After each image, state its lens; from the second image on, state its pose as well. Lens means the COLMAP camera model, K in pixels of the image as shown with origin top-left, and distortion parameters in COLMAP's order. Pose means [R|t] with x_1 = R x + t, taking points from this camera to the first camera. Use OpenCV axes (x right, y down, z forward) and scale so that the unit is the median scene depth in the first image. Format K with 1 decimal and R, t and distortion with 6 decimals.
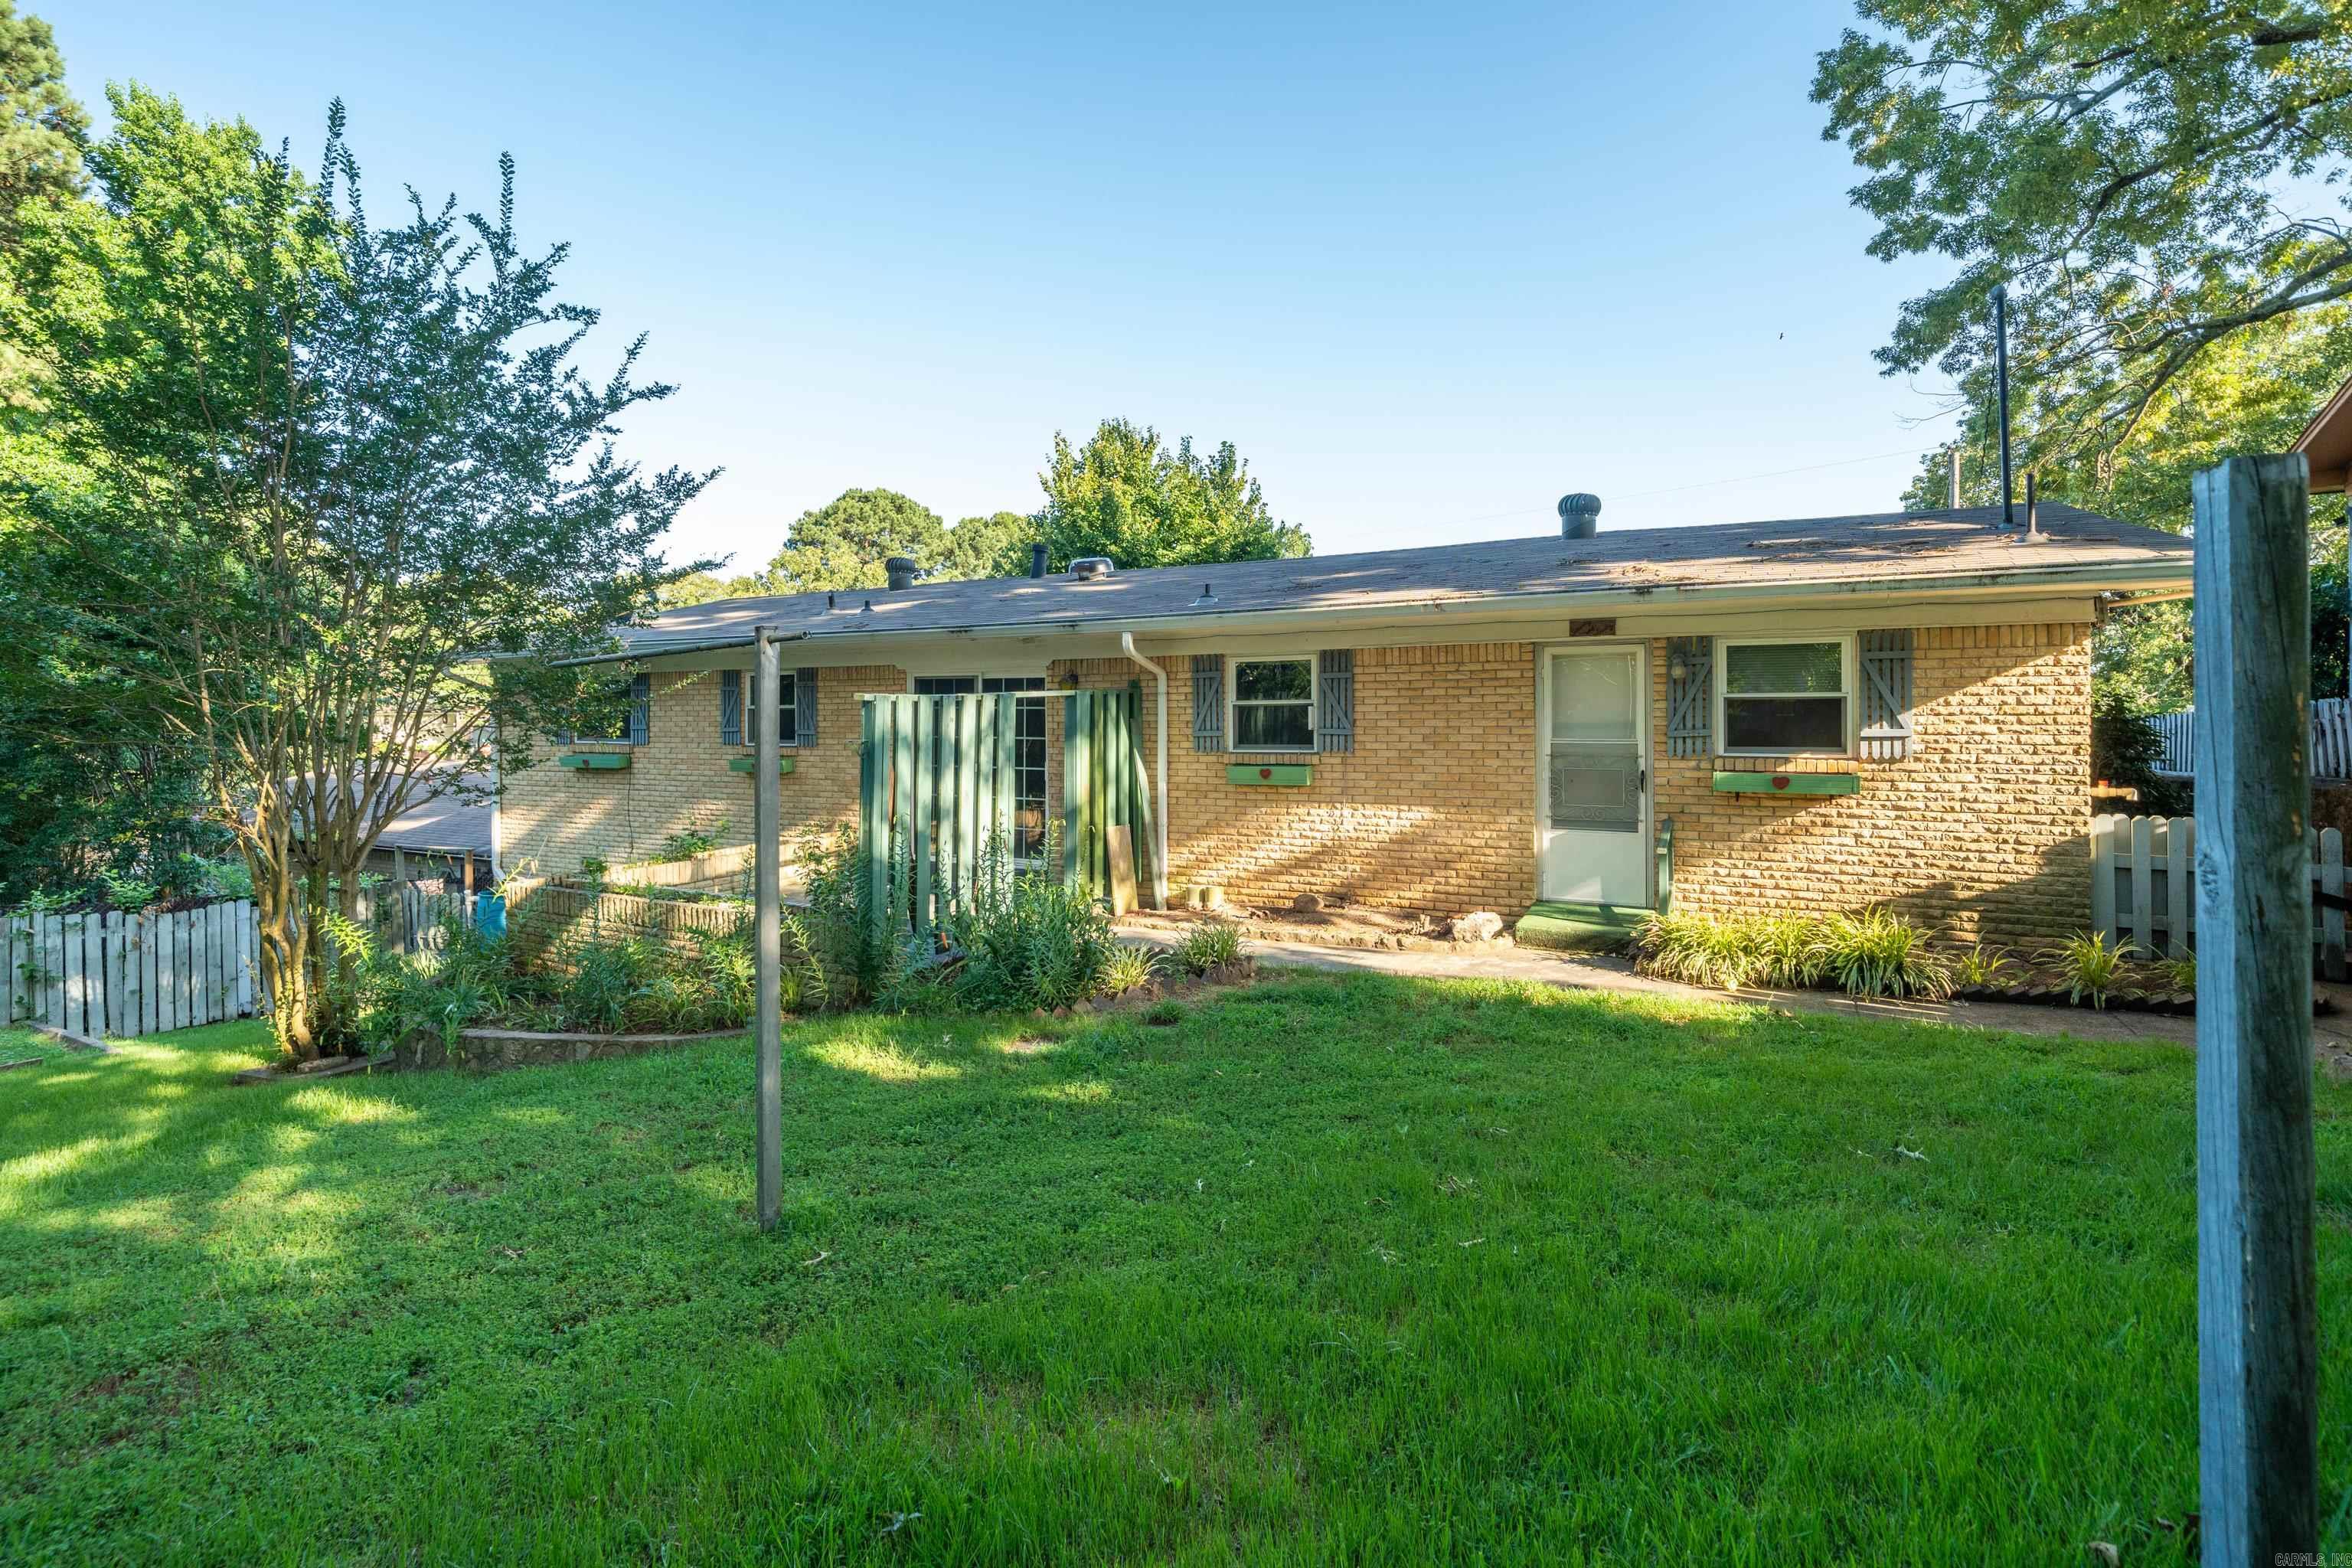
lens RADIAL K [[1067.8, 0, 1163.1], [0, 1067.8, 707.8], [0, 0, 1]] dist [-0.003089, 0.001632]
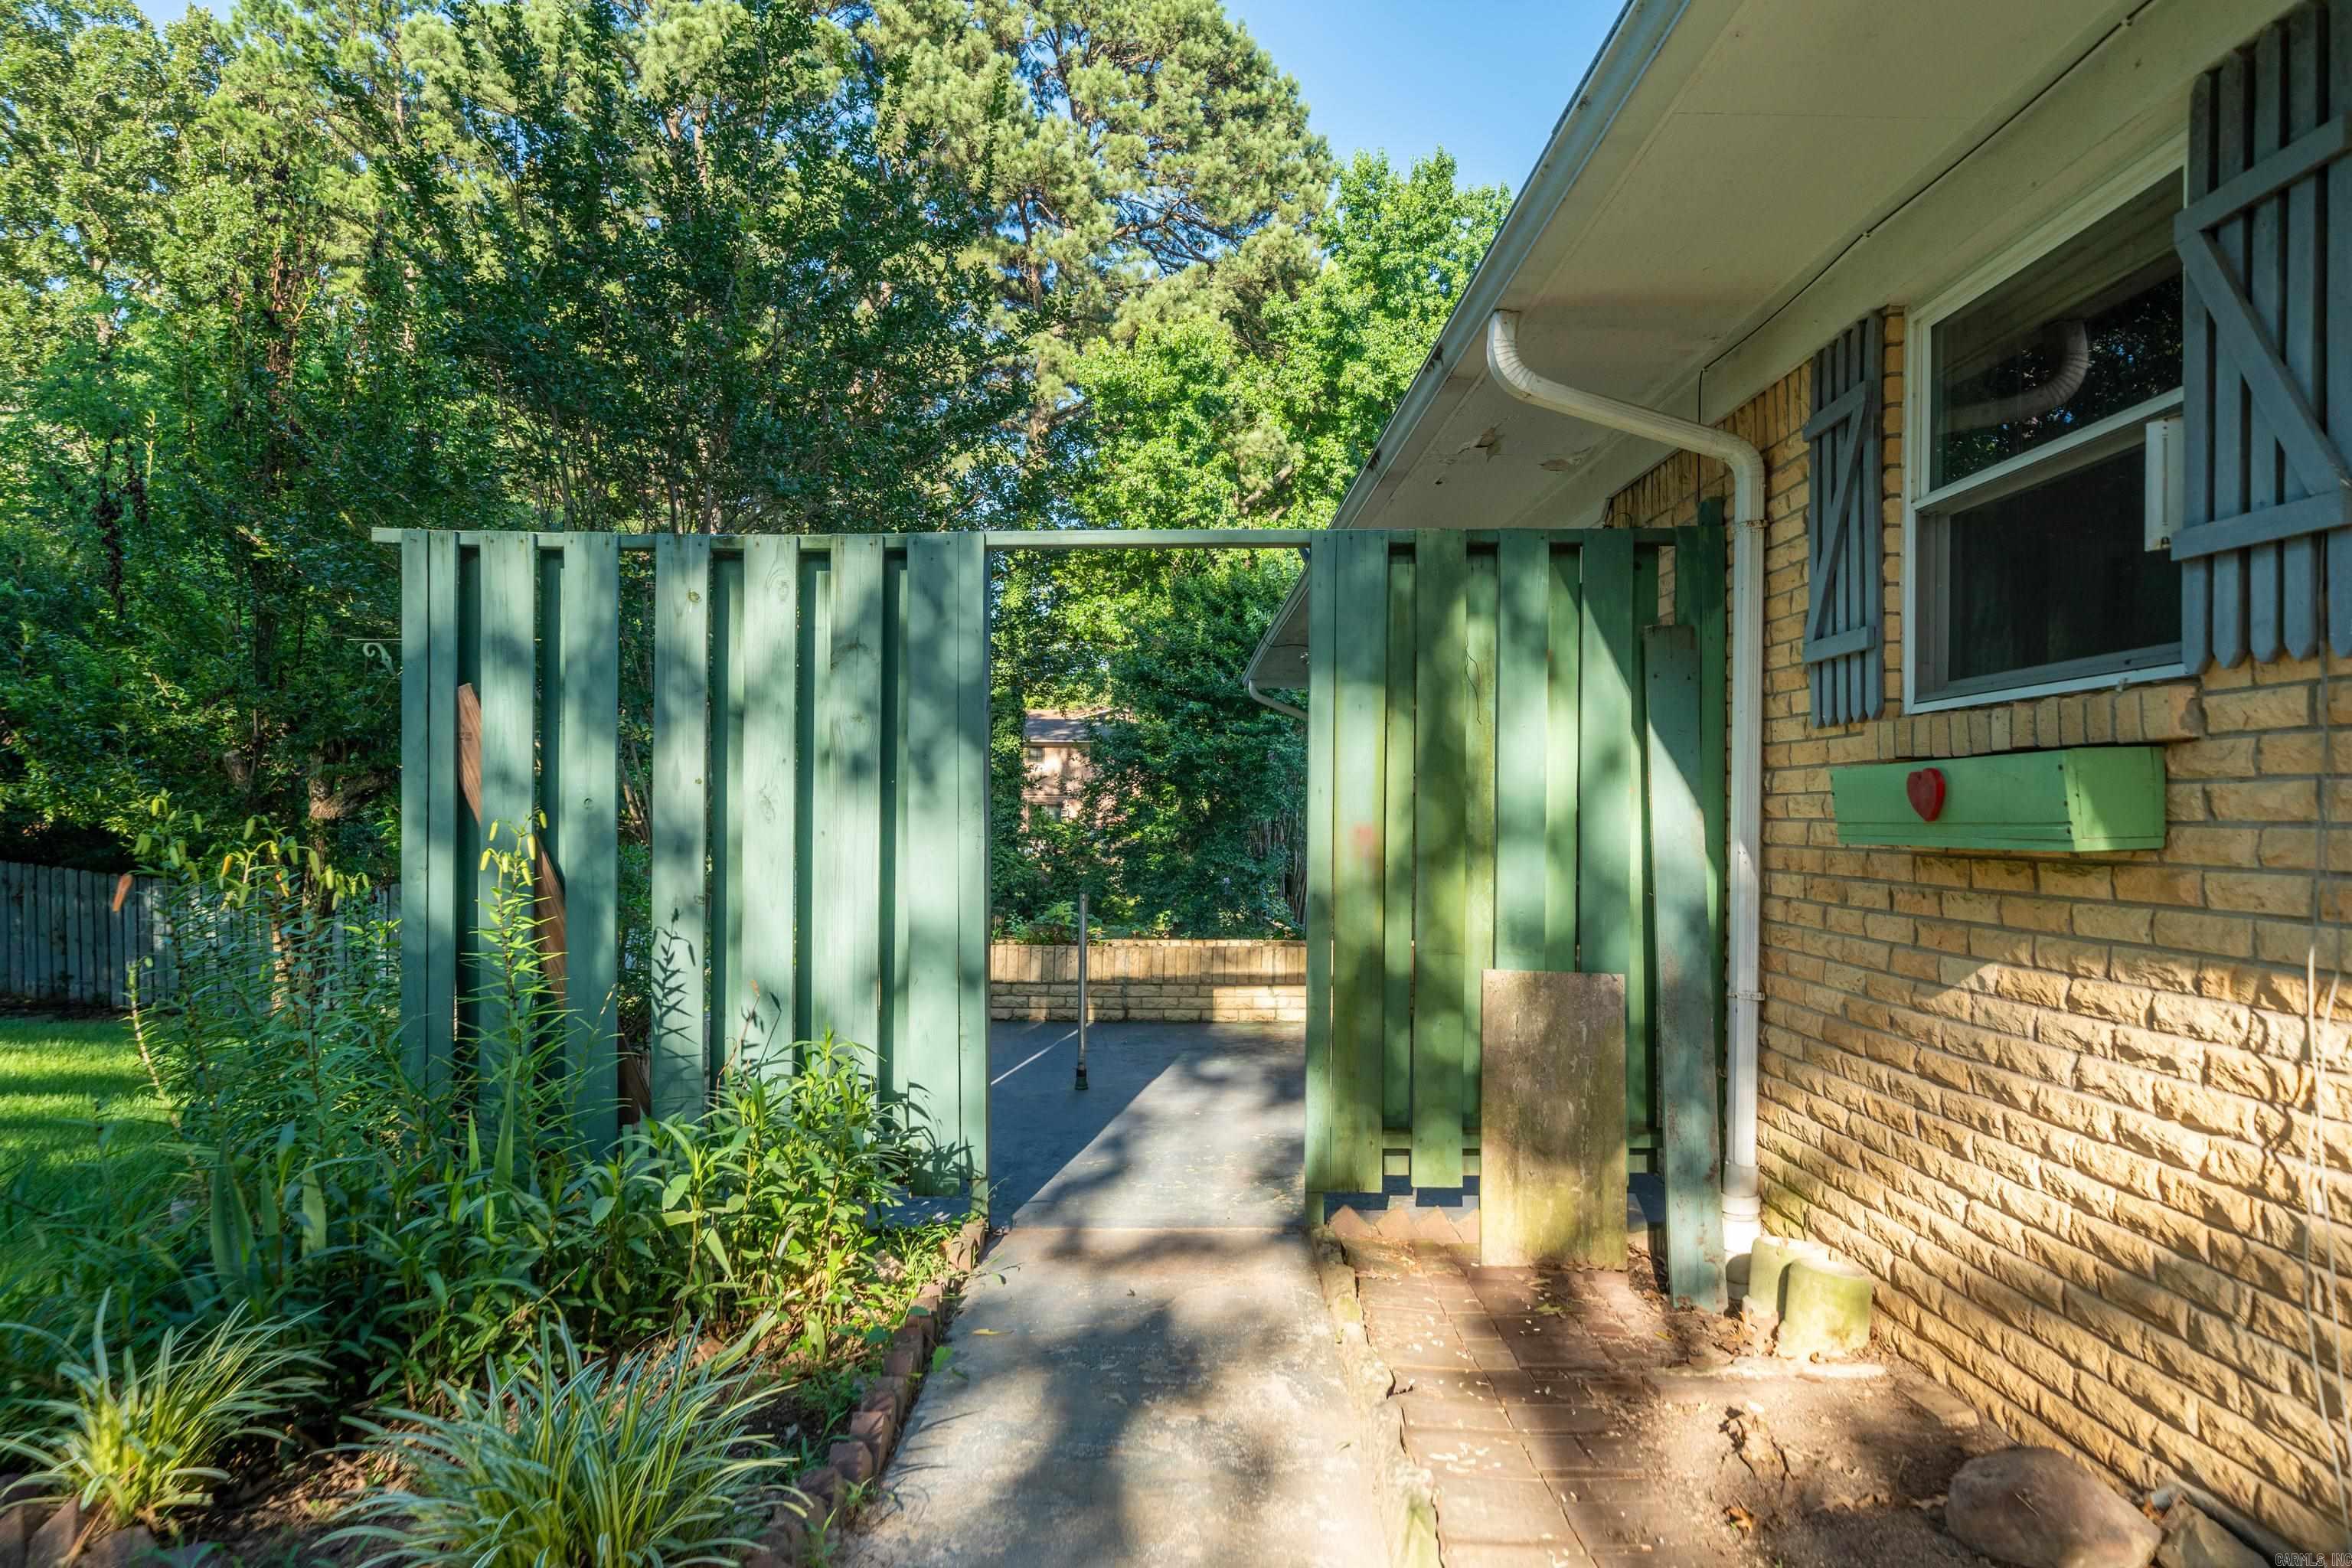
lens RADIAL K [[1372.8, 0, 1197.0], [0, 1372.8, 790.7], [0, 0, 1]] dist [0.000847, 0.002800]
pose [[0.490657, 0.000769, -0.871352, 0.283727], [-0.011557, 0.999917, -0.005626, 0.069759], [0.871276, 0.012830, 0.490625, 0.814875]]
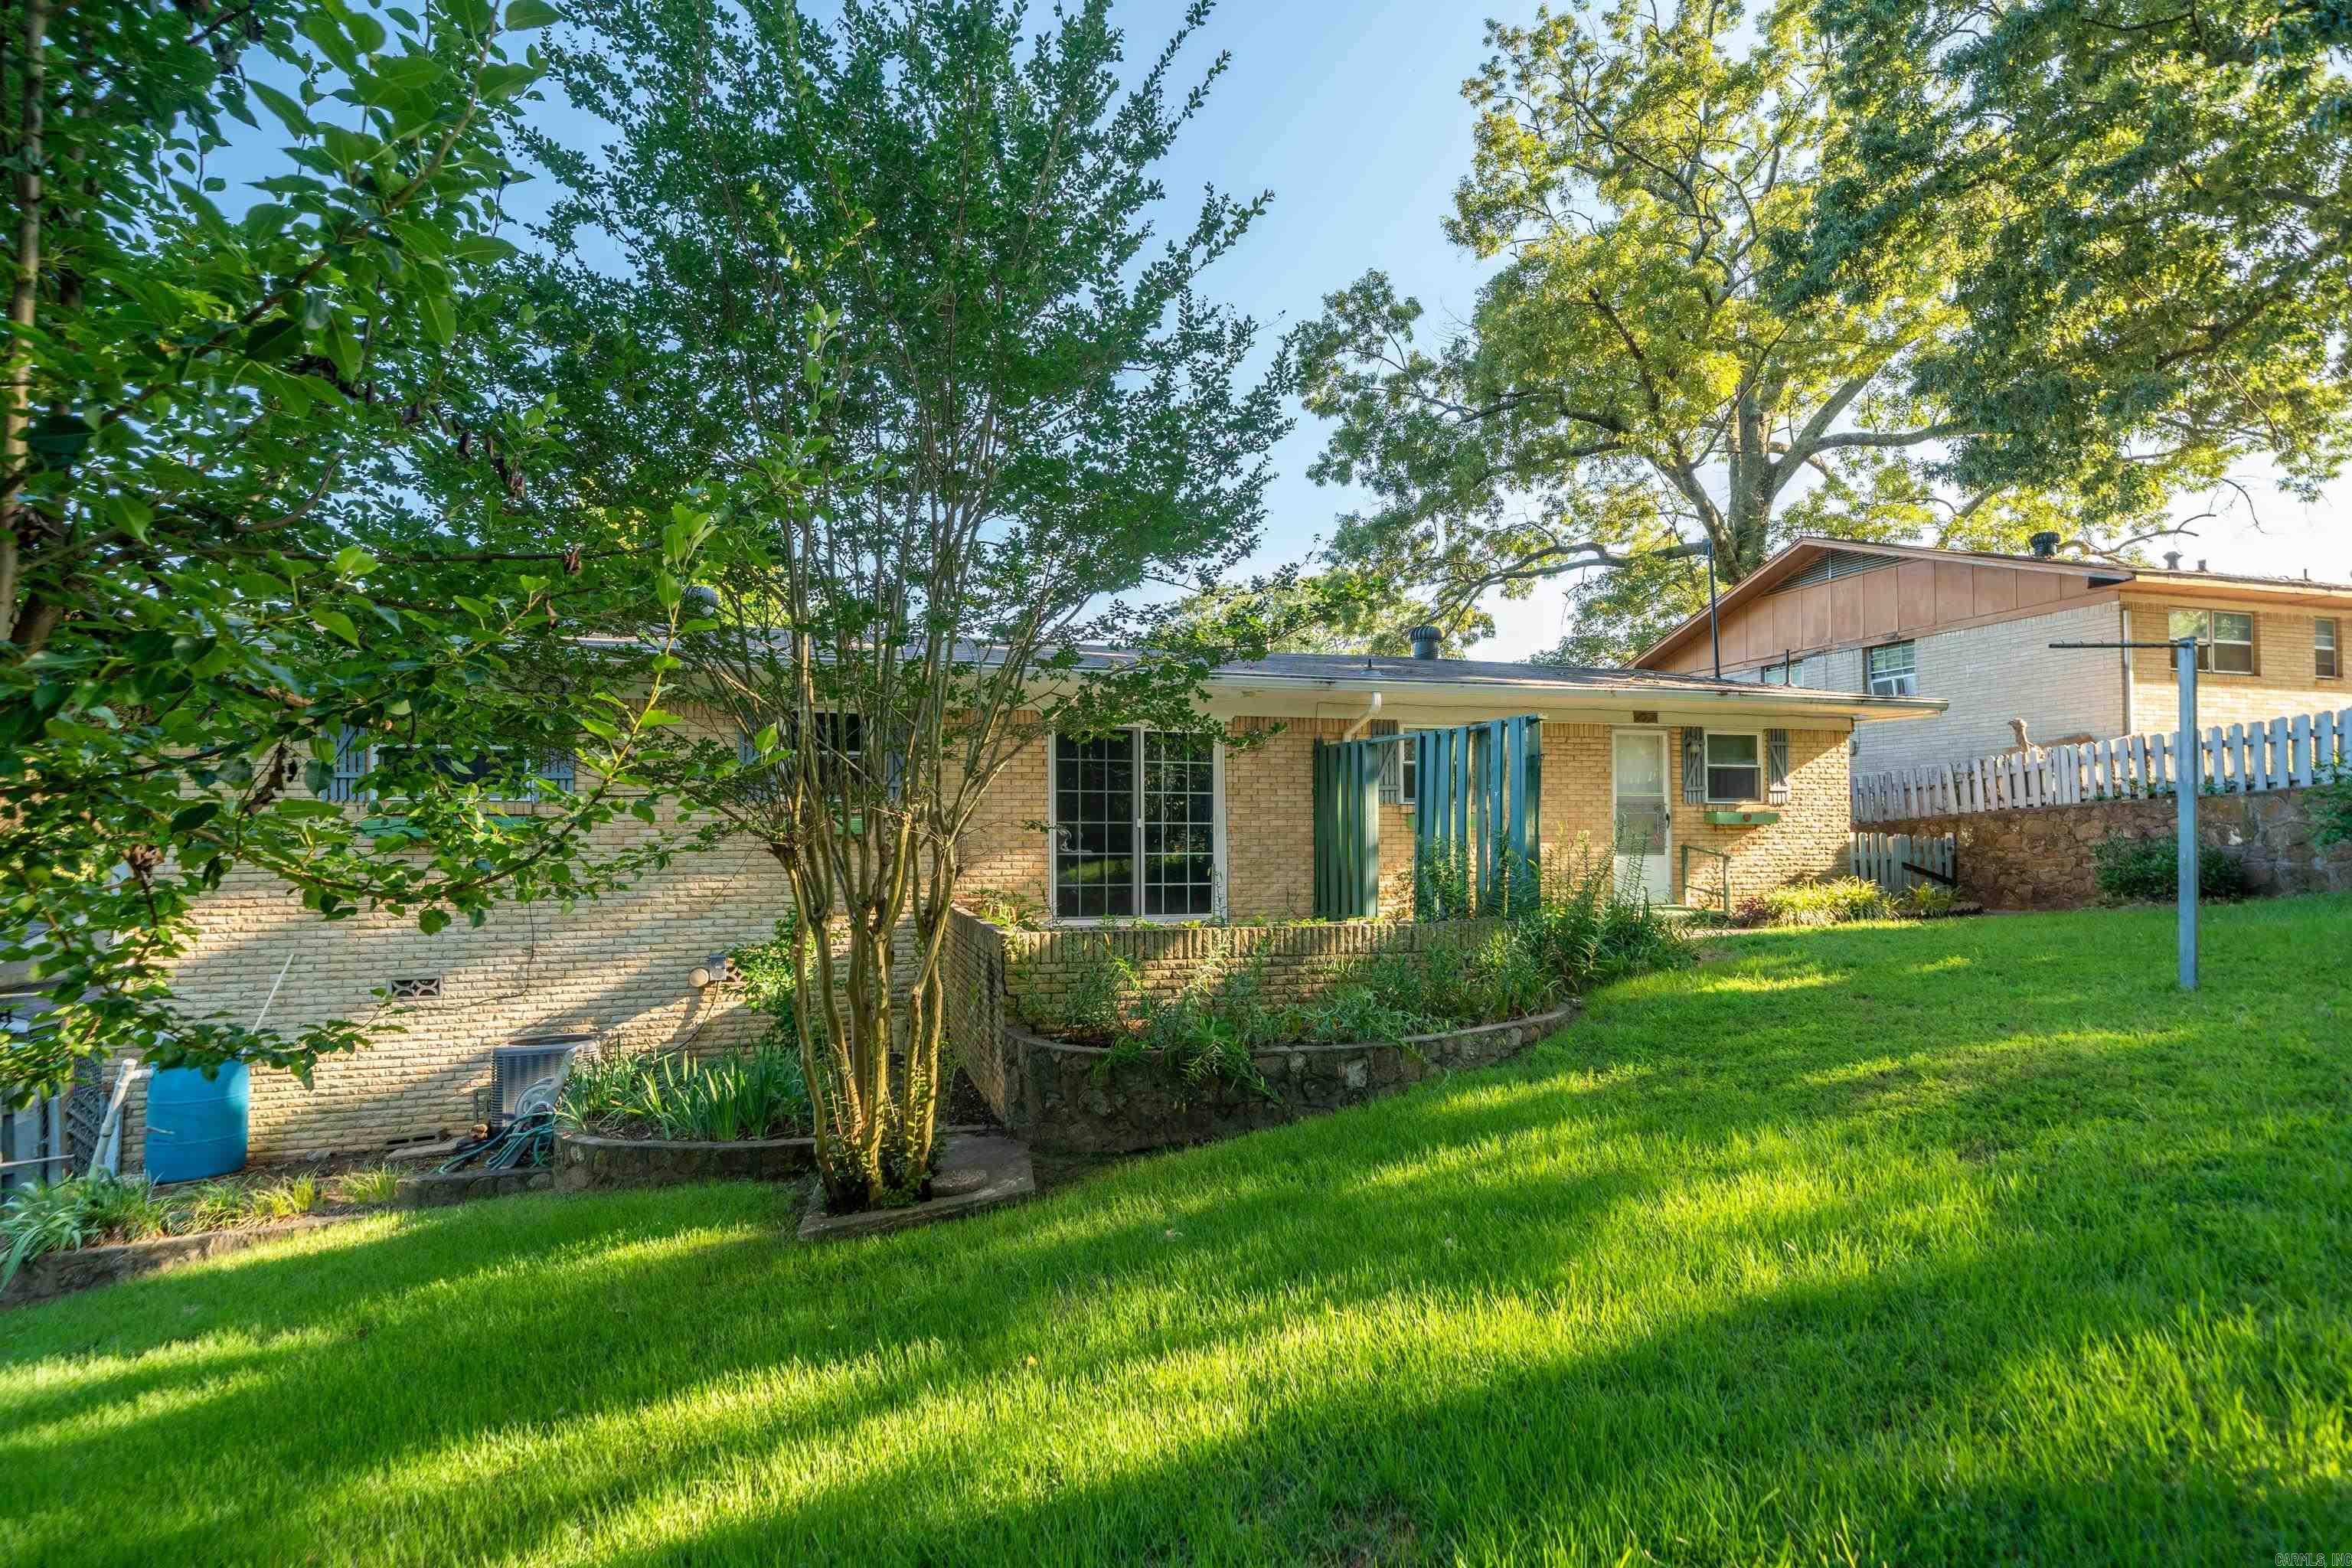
lens RADIAL K [[1144.0, 0, 1140.1], [0, 1144.0, 805.4], [0, 0, 1]] dist [-0.001318, -0.000294]
pose [[0.714133, 0.027993, 0.699450, -1.161138], [0.001567, 0.999134, -0.041587, 0.108079], [-0.700008, 0.030795, 0.713471, 0.344894]]
